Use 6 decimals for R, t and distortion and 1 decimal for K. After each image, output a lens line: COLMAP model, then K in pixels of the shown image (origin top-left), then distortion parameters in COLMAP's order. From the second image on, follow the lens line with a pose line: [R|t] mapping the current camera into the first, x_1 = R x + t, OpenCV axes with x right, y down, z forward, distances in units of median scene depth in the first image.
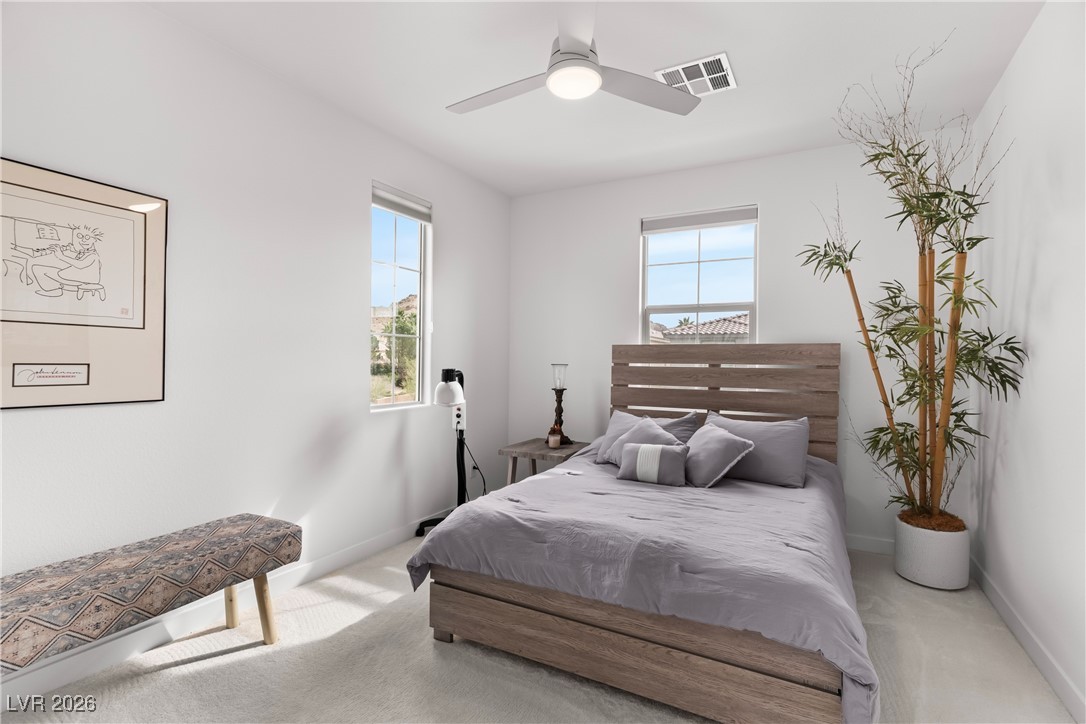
lens RADIAL K [[516.9, 0, 541.5], [0, 516.9, 363.6], [0, 0, 1]] dist [0.001232, 0.000673]
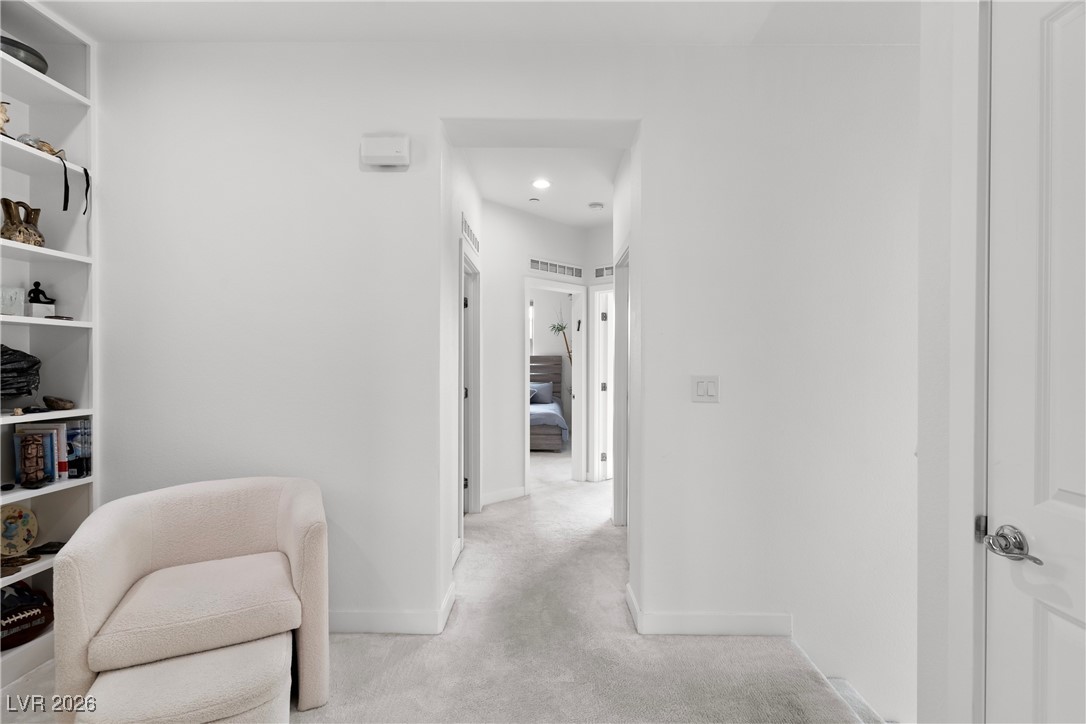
lens RADIAL K [[516.9, 0, 543.3], [0, 516.9, 361.0], [0, 0, 1]] dist [0.001232, 0.000673]
pose [[0.887078, -0.011844, 0.461468, -0.880955], [0.007405, 0.999907, 0.011428, -0.049624], [-0.461560, -0.006720, 0.887083, -1.572419]]
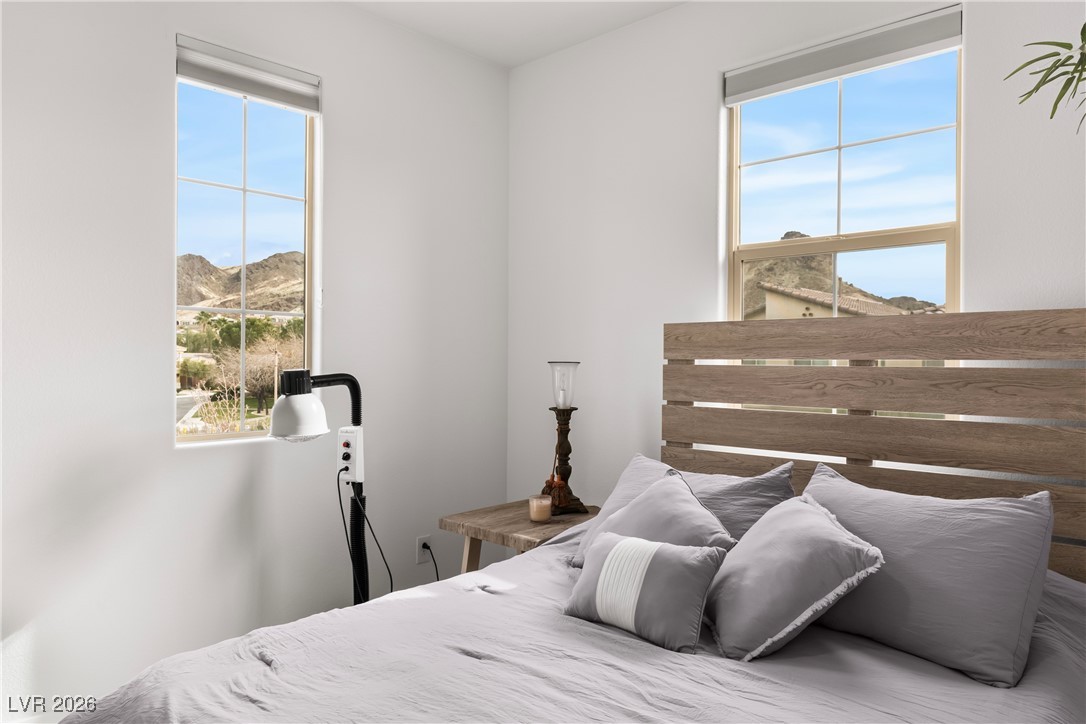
lens RADIAL K [[735.1, 0, 543.2], [0, 735.1, 364.0], [0, 0, 1]] dist [0.000127, 0.004796]
pose [[0.967013, -0.004132, -0.254693, 0.257511], [0.003736, 0.999991, -0.002038, 0.006004], [0.254699, 0.001019, 0.967020, 0.327217]]
